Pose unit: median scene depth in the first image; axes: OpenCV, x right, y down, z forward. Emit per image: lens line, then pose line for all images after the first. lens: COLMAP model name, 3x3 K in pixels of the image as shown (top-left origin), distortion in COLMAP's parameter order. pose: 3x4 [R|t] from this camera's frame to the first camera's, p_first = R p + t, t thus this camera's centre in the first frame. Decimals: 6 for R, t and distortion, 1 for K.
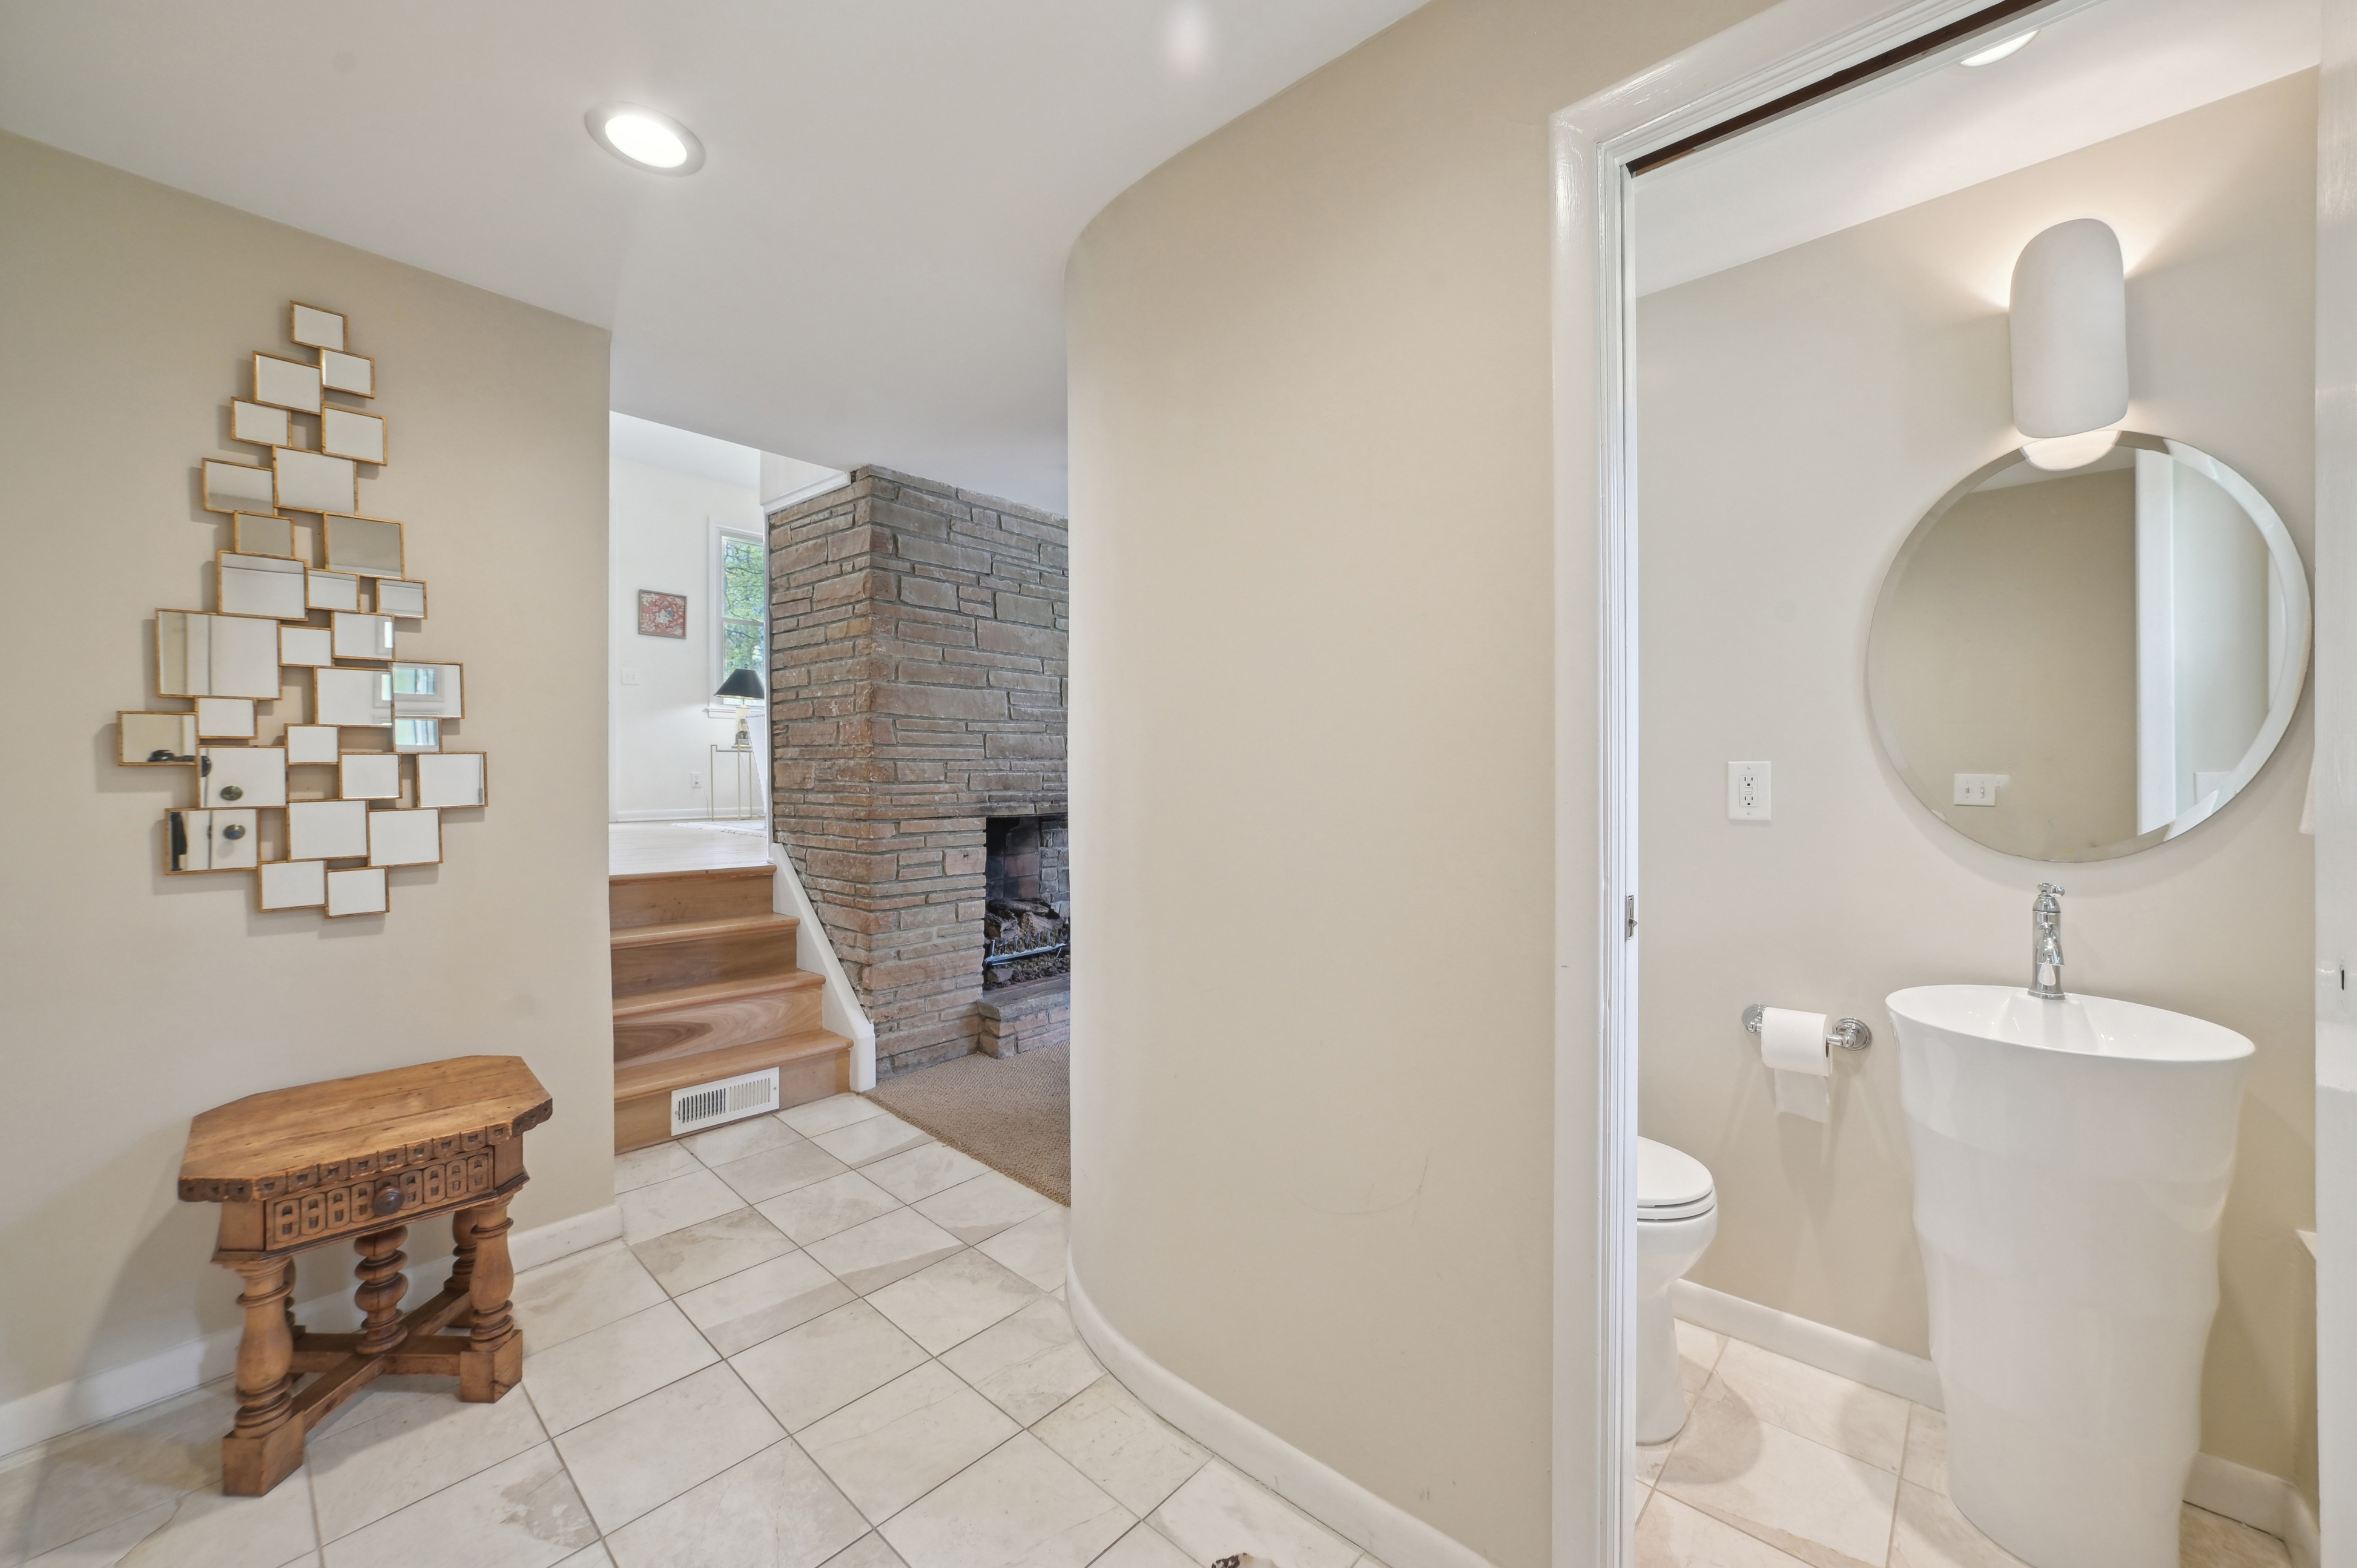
lens RADIAL K [[904.6, 0, 1177.2], [0, 904.6, 778.7], [0, 0, 1]] dist [-0.017756, 0.003963]
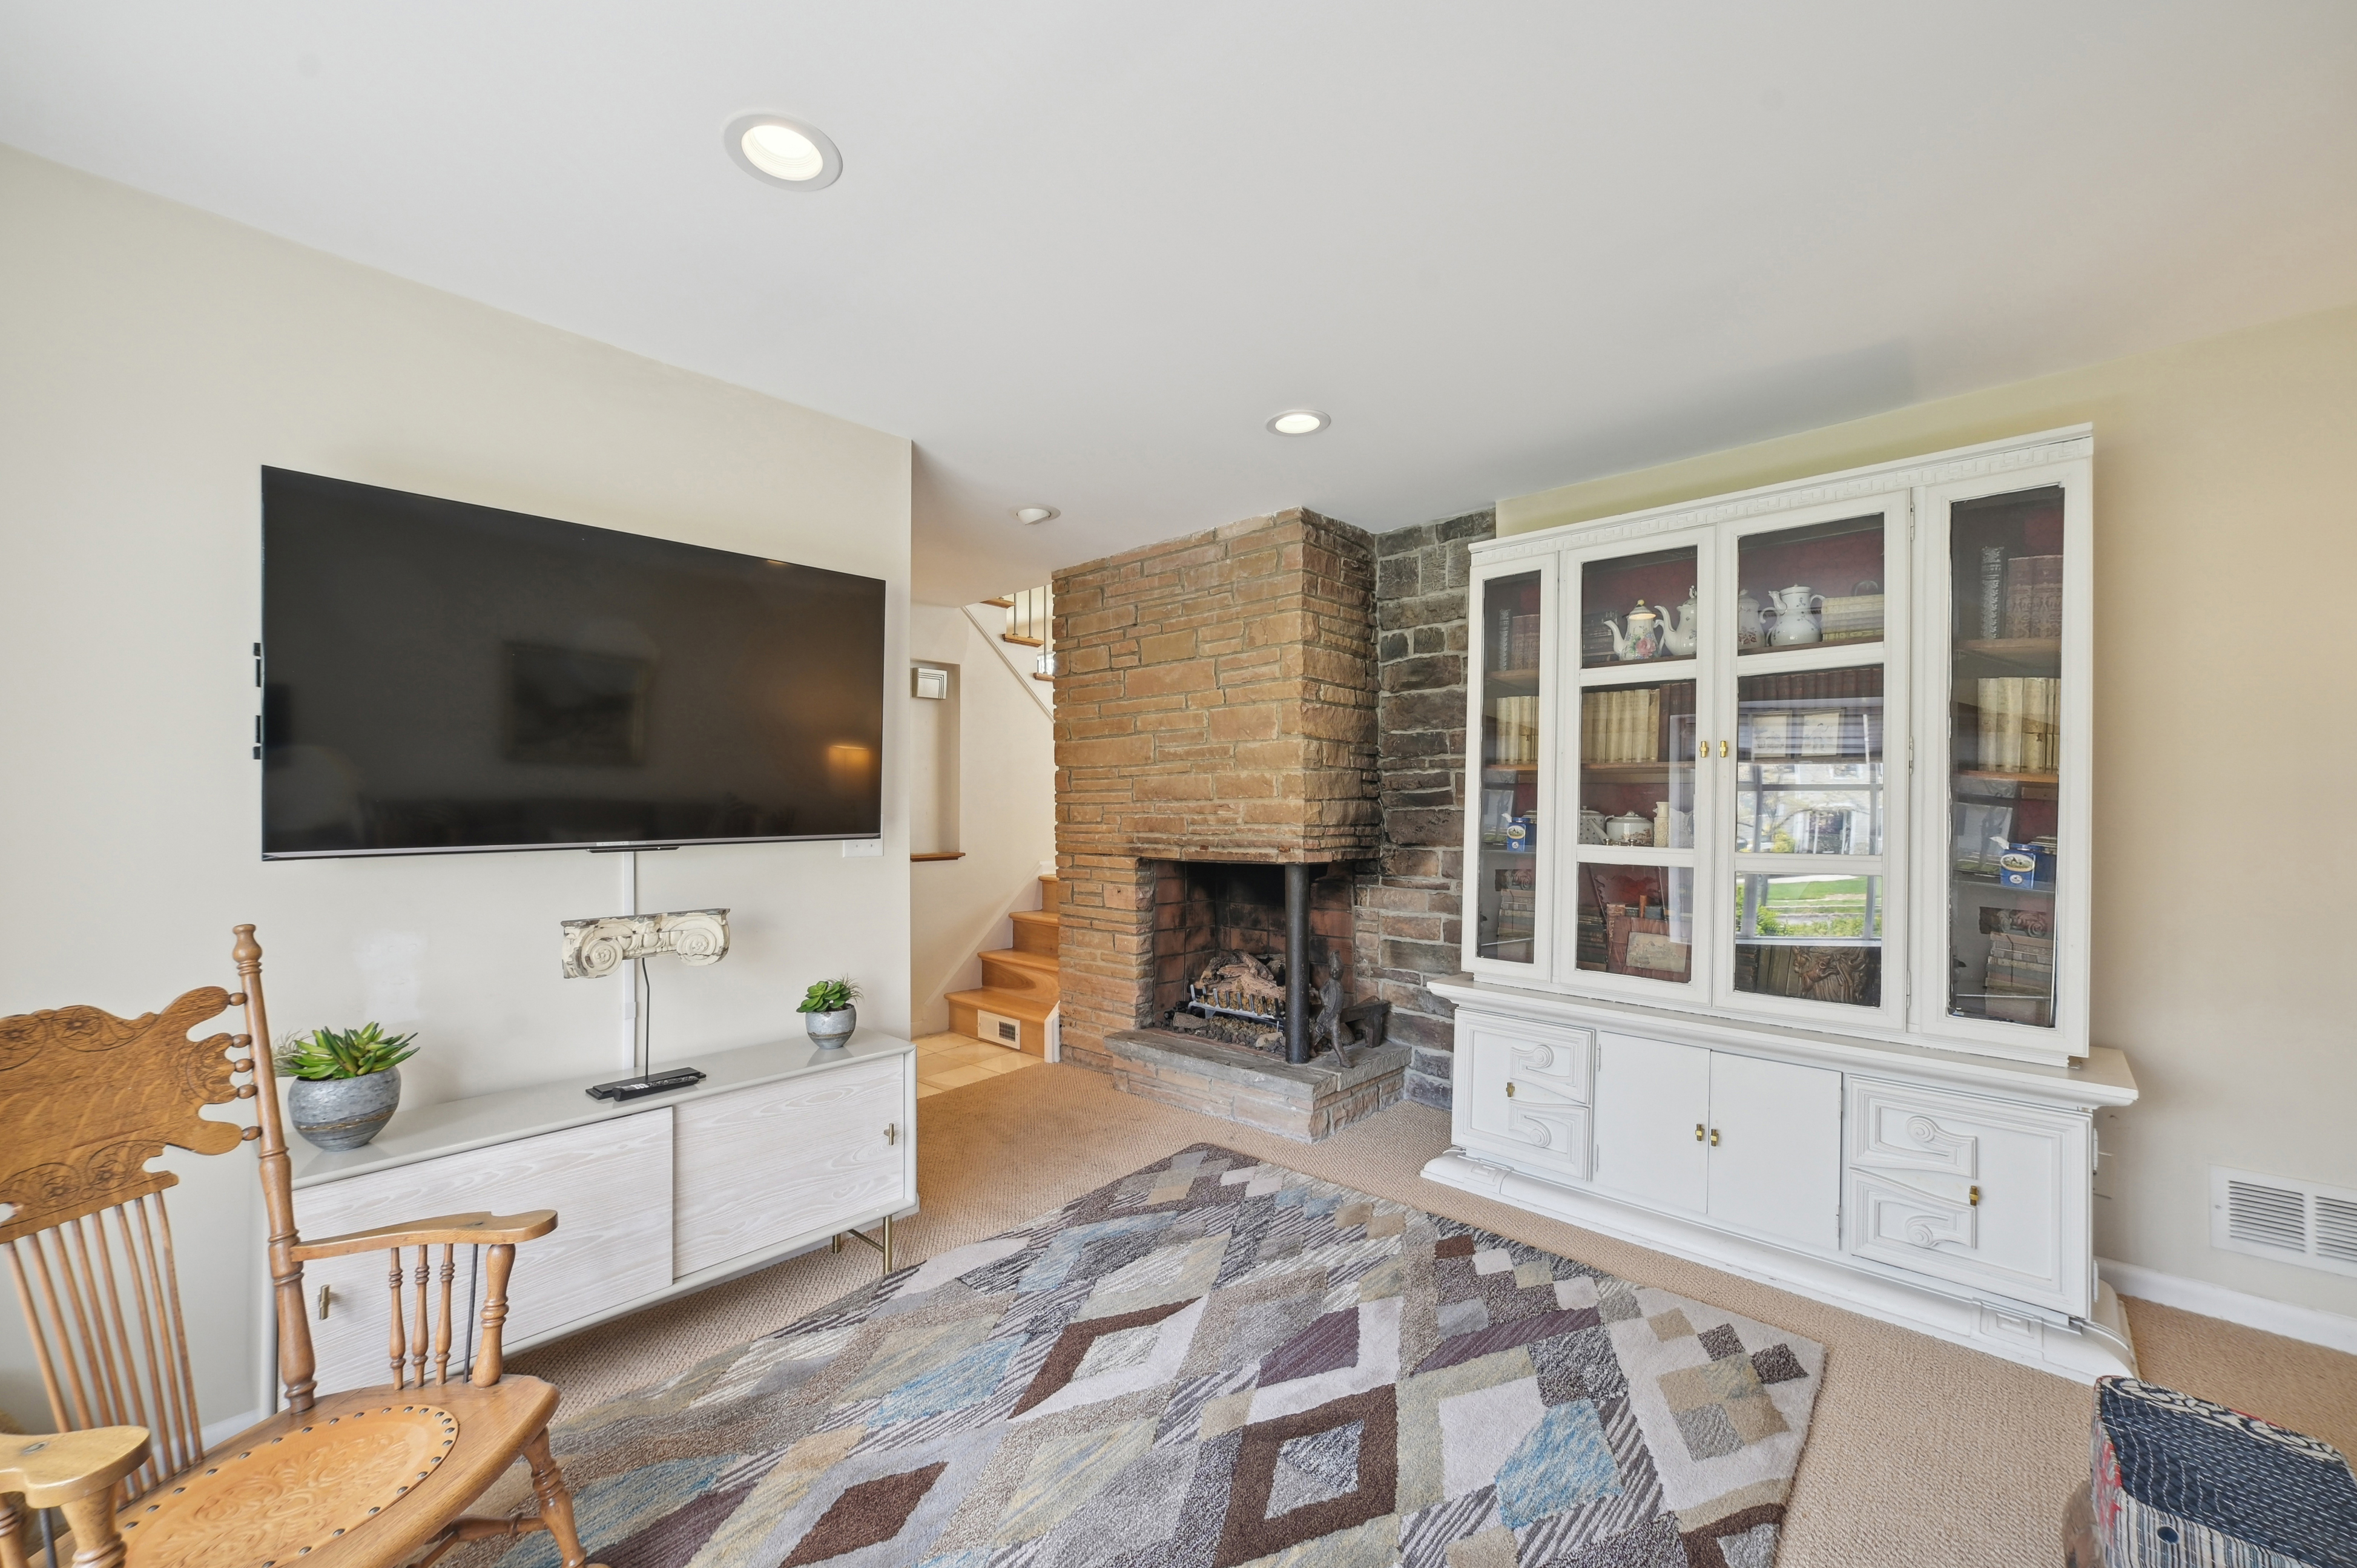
lens RADIAL K [[904.6, 0, 1175.1], [0, 904.6, 807.8], [0, 0, 1]] dist [-0.017756, 0.003963]
pose [[-0.002483, -0.003051, -0.999992, 0.840050], [-0.002792, 0.999991, -0.003044, -0.011655], [0.999993, 0.002784, -0.002491, 1.058380]]
